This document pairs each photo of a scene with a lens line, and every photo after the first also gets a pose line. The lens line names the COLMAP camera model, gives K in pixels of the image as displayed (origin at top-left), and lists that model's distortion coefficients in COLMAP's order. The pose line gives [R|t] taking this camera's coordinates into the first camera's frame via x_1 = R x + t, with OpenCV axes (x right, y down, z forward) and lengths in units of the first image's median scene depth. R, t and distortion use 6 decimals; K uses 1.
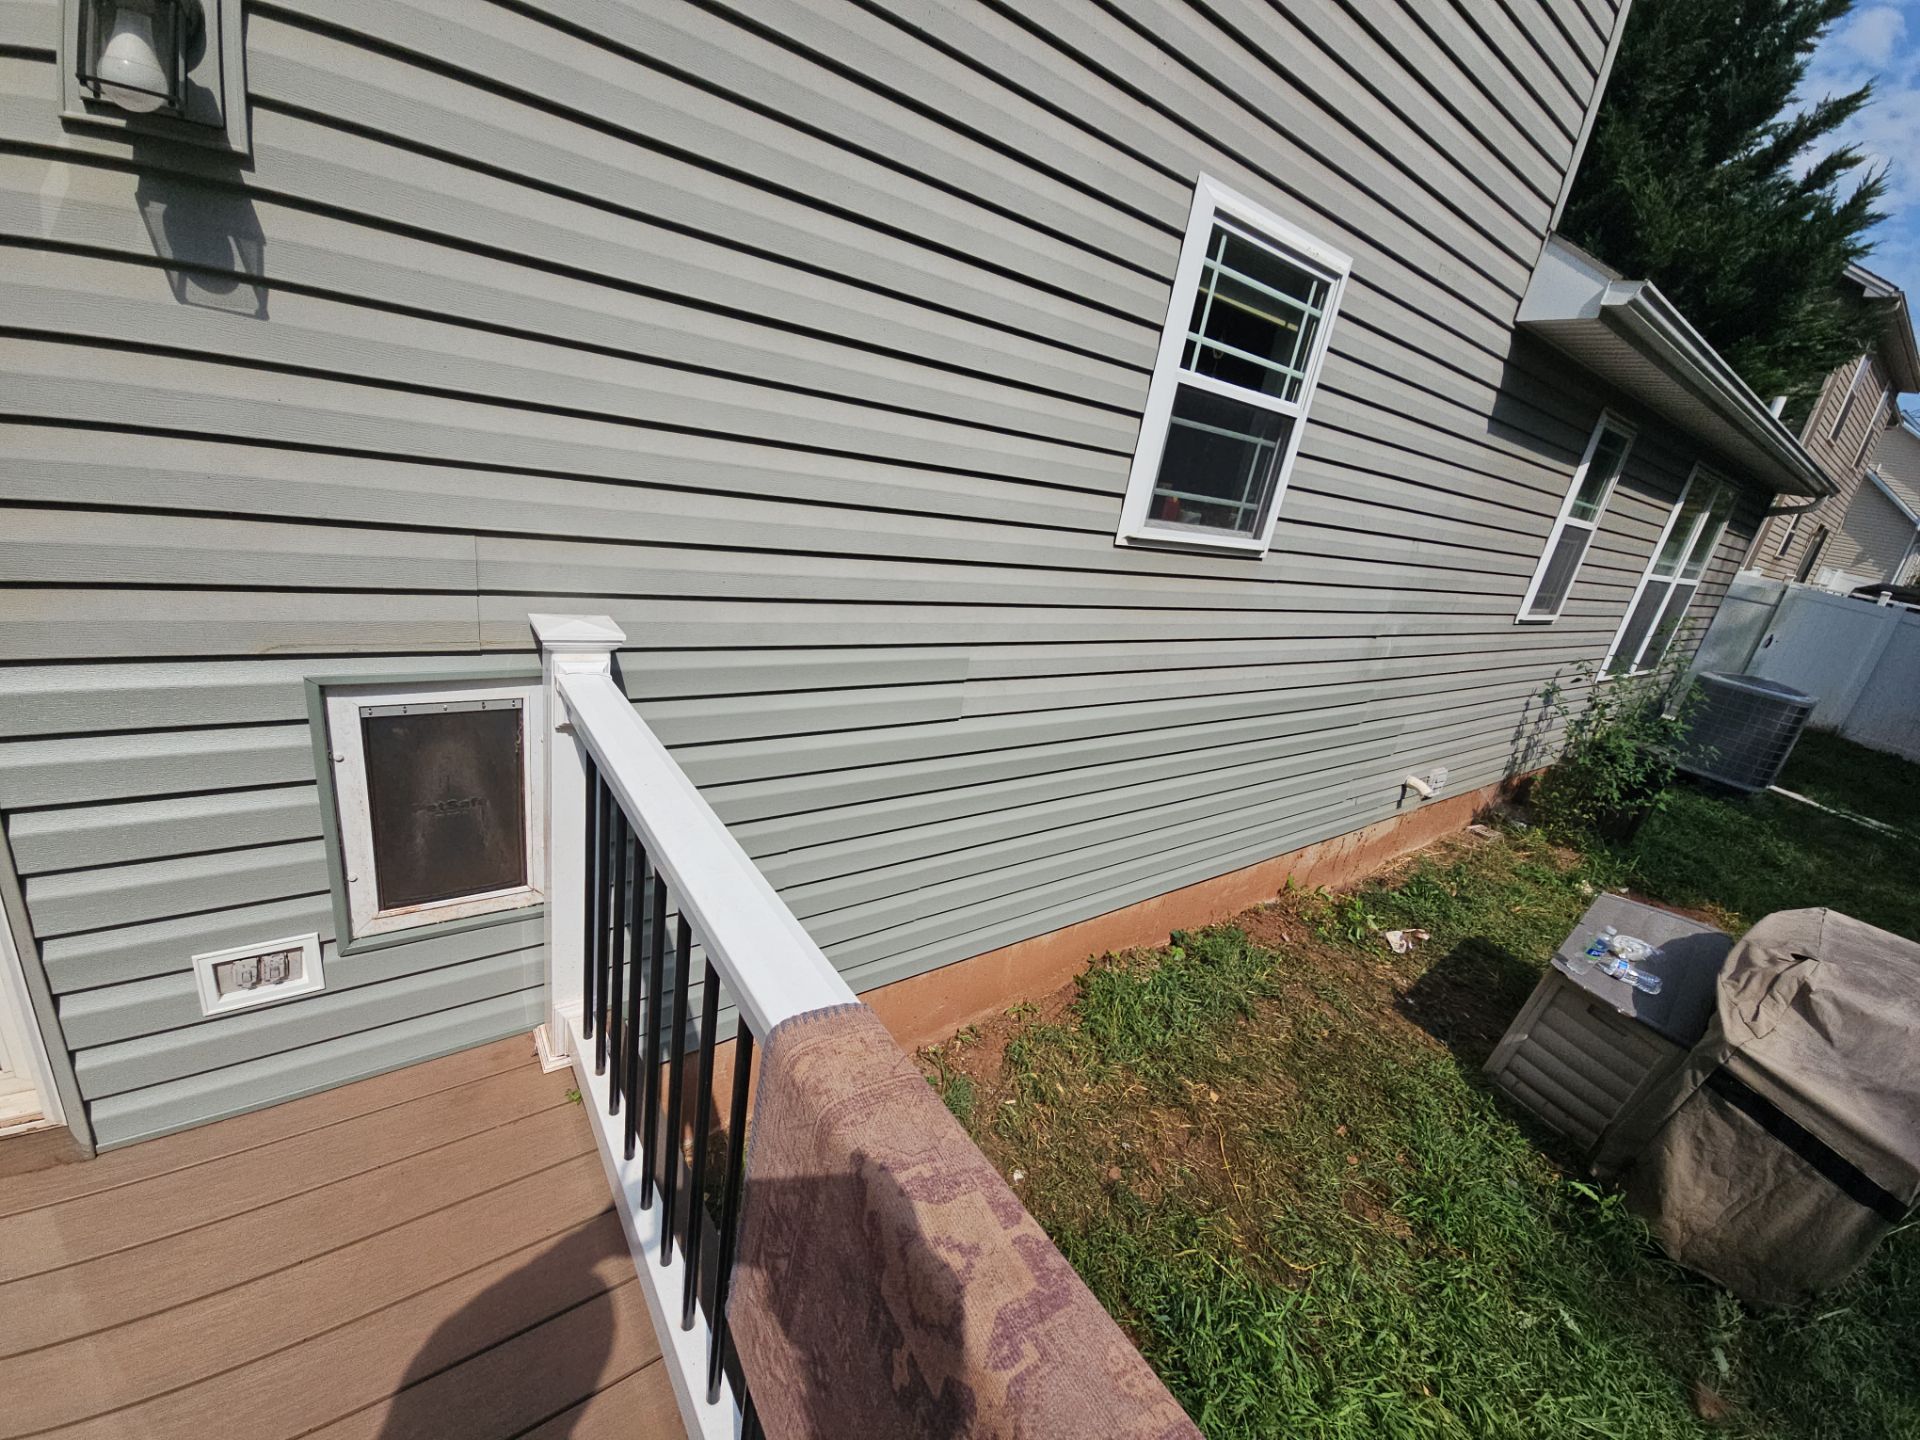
lens RADIAL K [[771.4, 0, 960.0], [0, 771.4, 720.0], [0, 0, 1]] dist [0.004167, 0.000323]
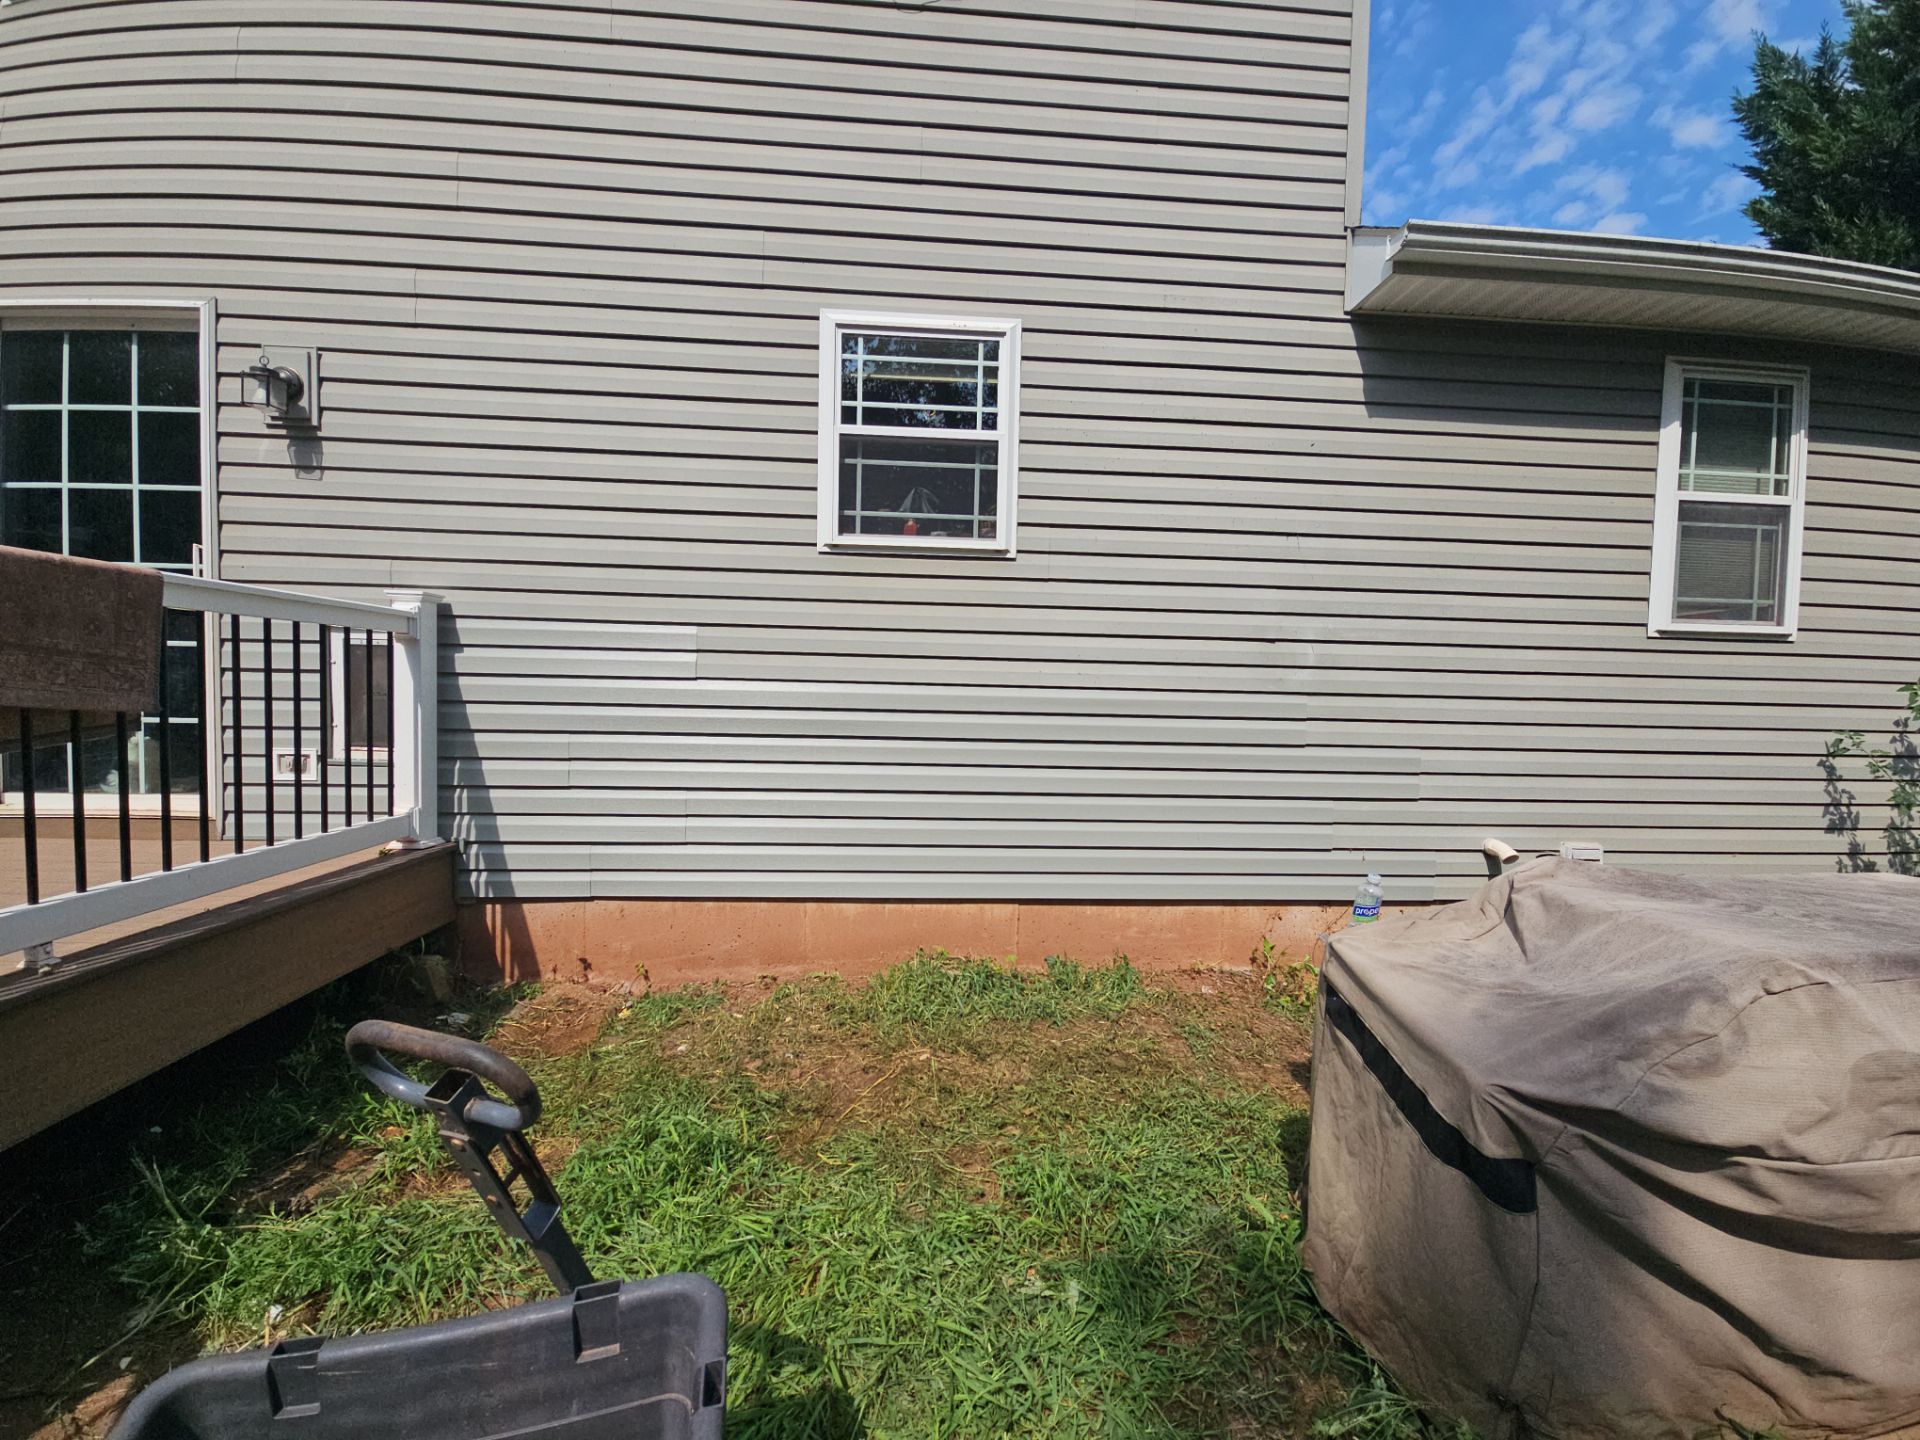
lens RADIAL K [[759.2, 0, 960.0], [0, 759.2, 720.0], [0, 0, 1]] dist [0.028138, -0.018465]
pose [[0.838040, -0.122582, -0.531660, 1.066737], [-0.067646, 0.943573, -0.324182, 0.459590], [0.541399, 0.307642, 0.782460, 0.178731]]
